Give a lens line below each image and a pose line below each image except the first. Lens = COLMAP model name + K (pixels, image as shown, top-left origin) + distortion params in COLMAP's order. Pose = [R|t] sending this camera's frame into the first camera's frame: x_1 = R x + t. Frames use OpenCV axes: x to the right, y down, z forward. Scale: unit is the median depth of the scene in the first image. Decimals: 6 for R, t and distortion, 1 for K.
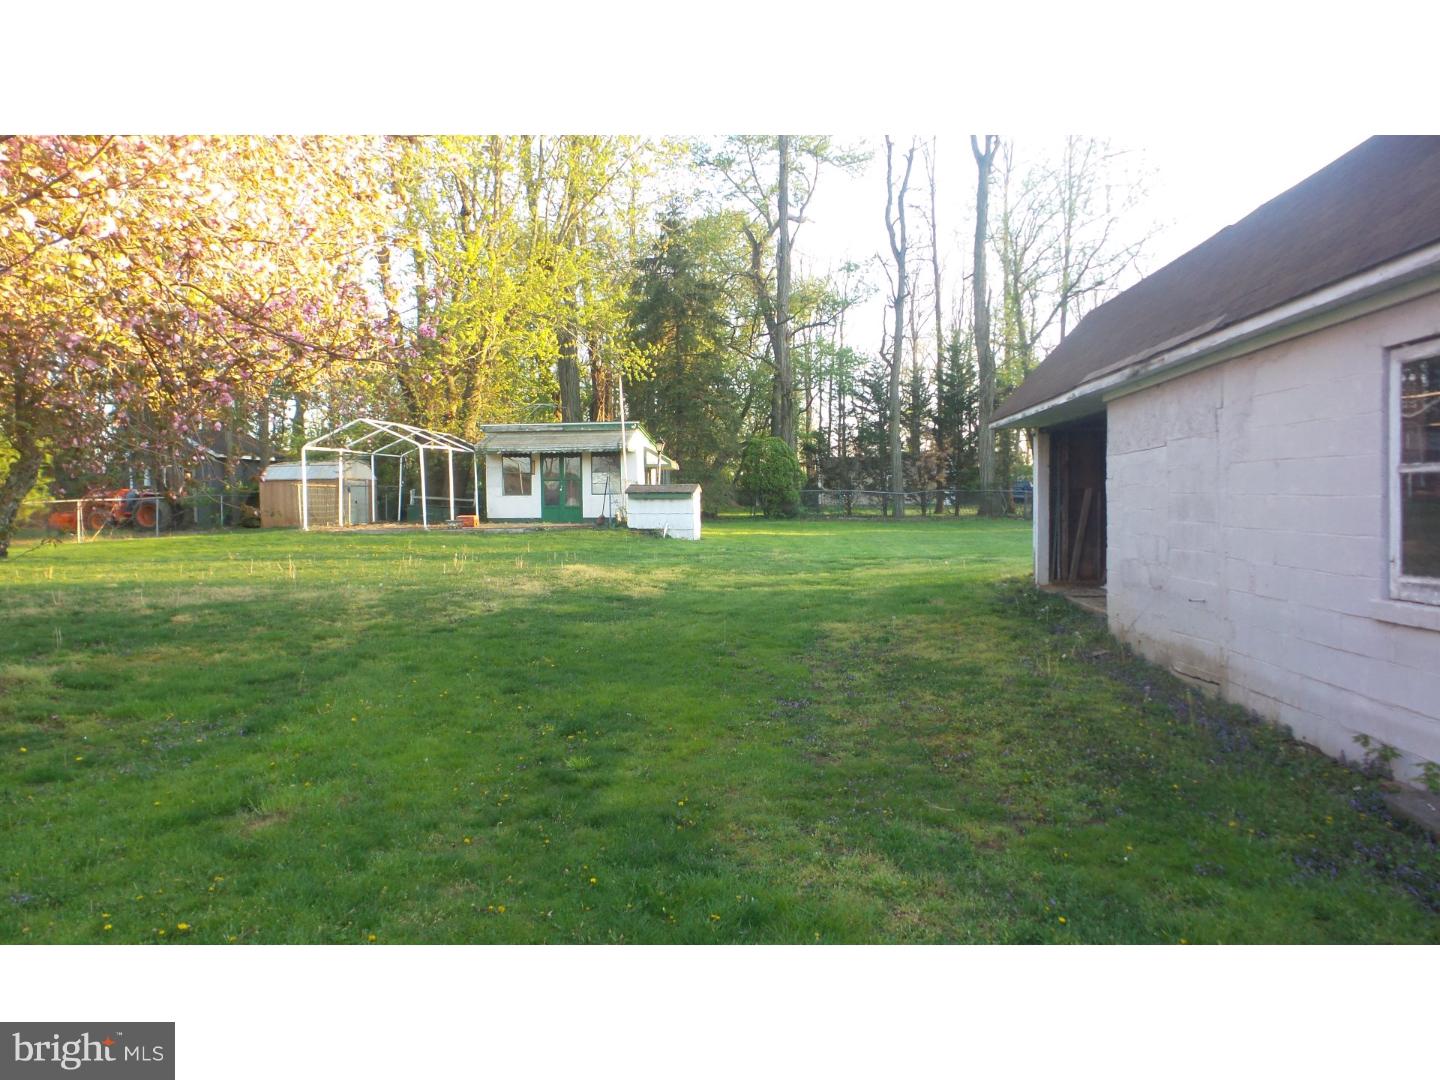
lens RADIAL K [[973.6, 0, 733.5], [0, 973.6, 534.5], [0, 0, 1]] dist [0.000351, 0.002404]
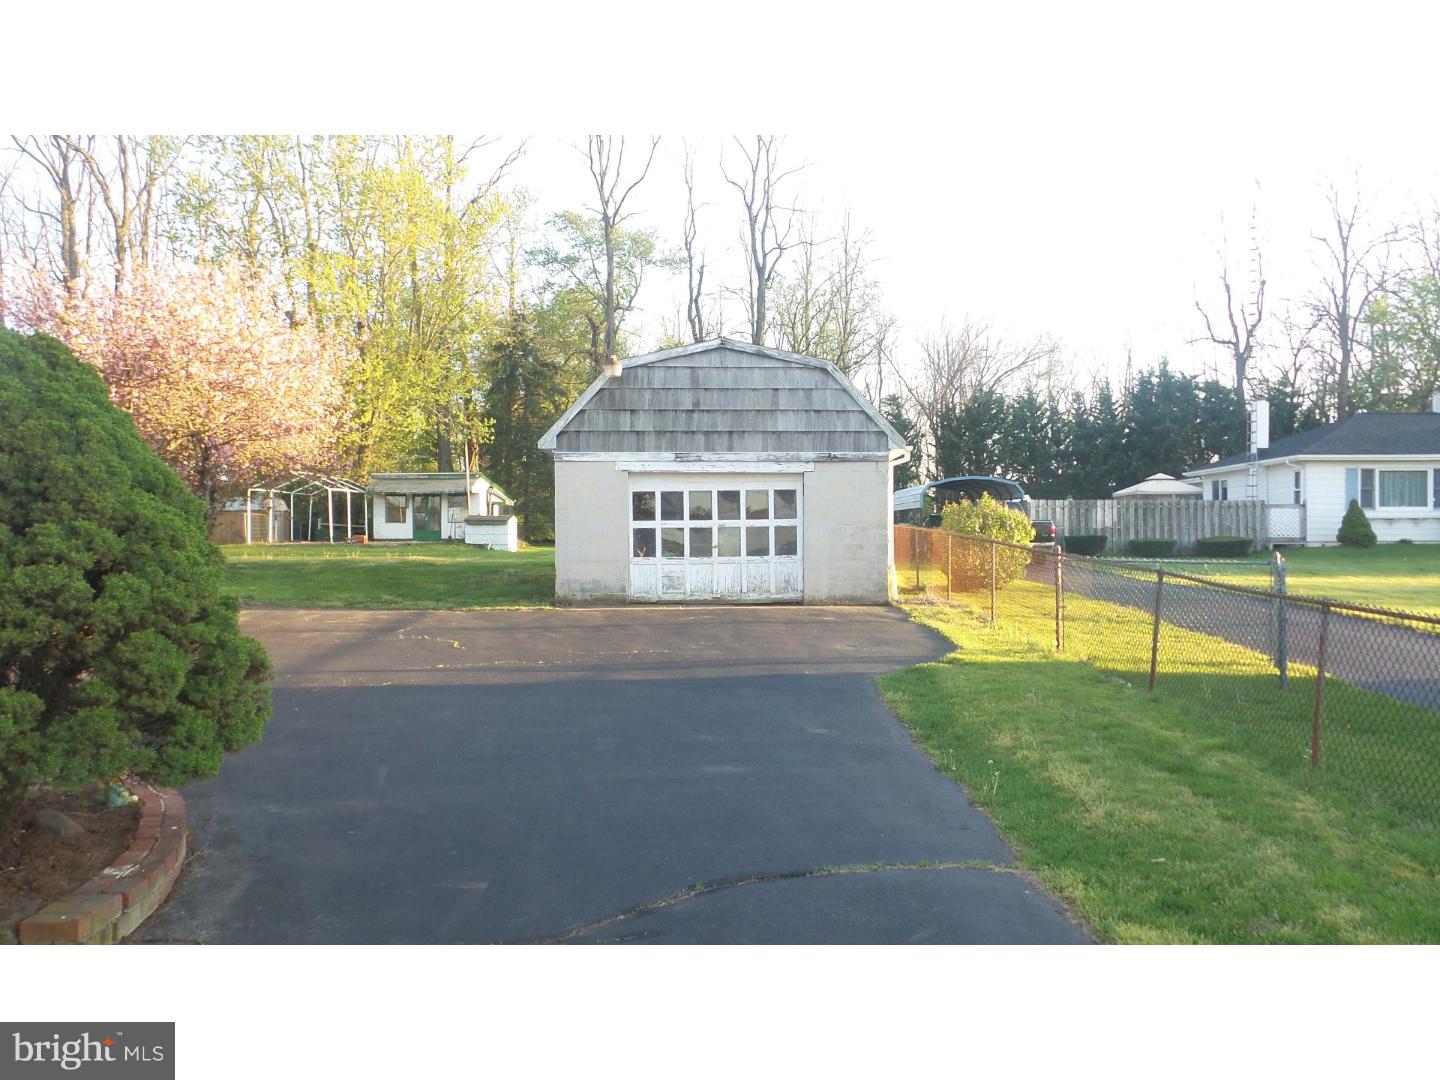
lens RADIAL K [[1230.7, 0, 715.0], [0, 1230.7, 525.3], [0, 0, 1]] dist [0.108645, 0.008182]
pose [[0.999874, 0.007055, 0.014202, 0.222637], [-0.006374, 0.998854, -0.047435, 0.047303], [-0.014521, 0.047339, 0.998773, -0.830745]]
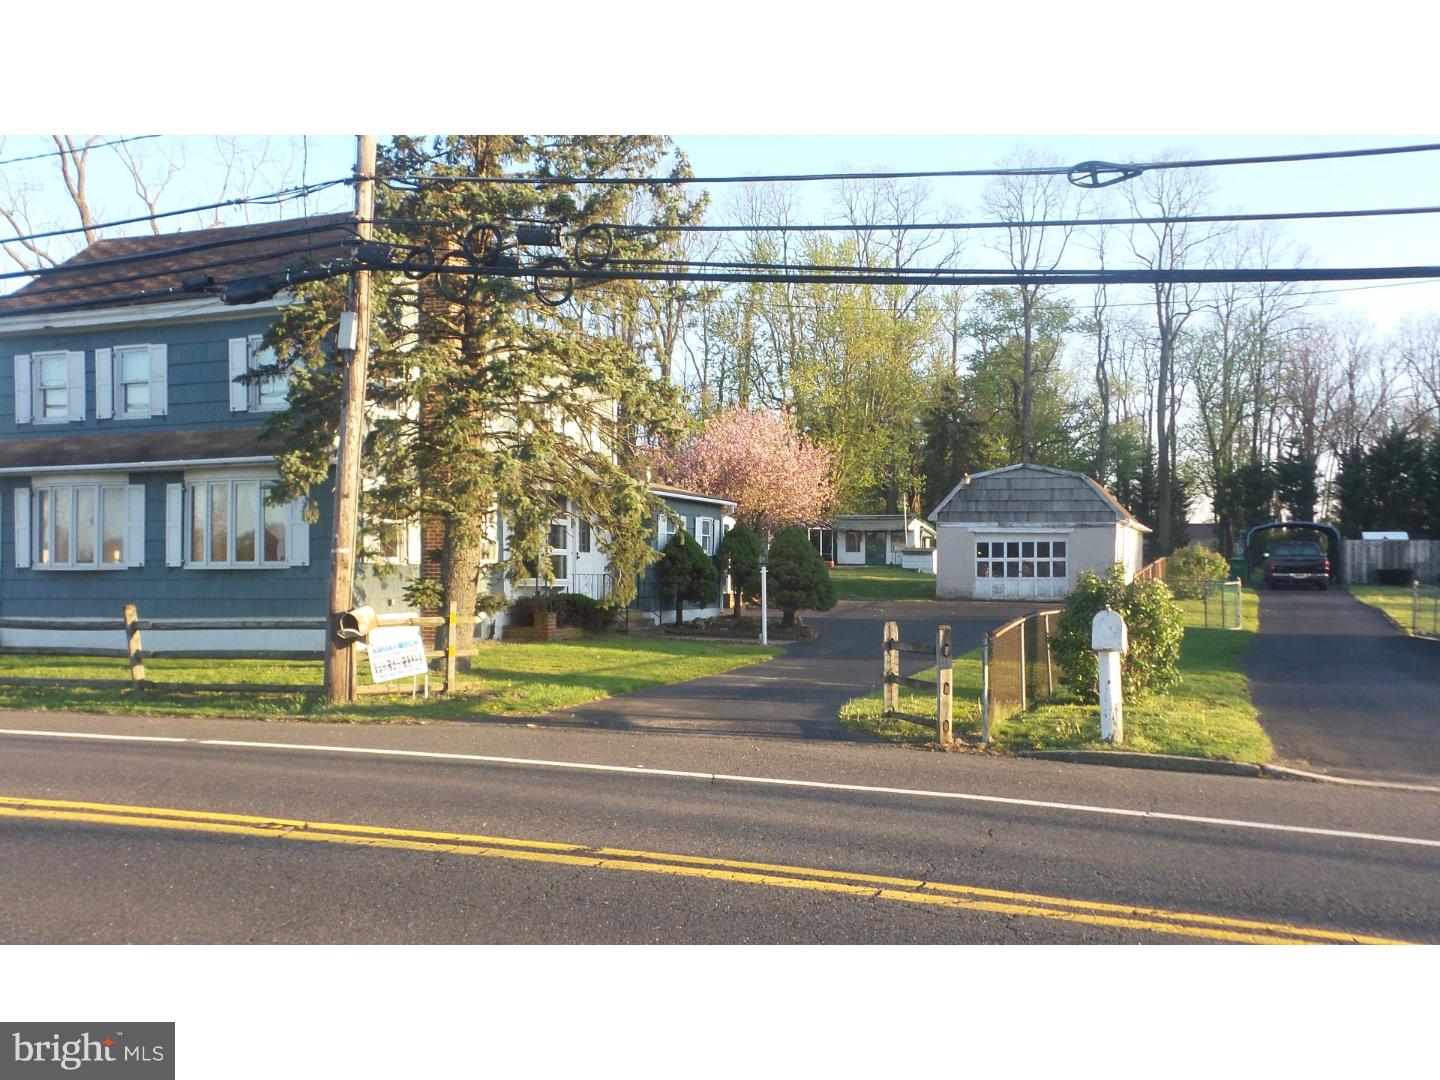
lens RADIAL K [[1230.7, 0, 712.1], [0, 1230.7, 533.2], [0, 0, 1]] dist [0.108645, 0.008182]
pose [[0.939677, 0.008946, -0.341946, 0.358650], [-0.029270, 0.998094, -0.054322, 0.064758], [0.340808, 0.061054, 0.938148, -1.423495]]
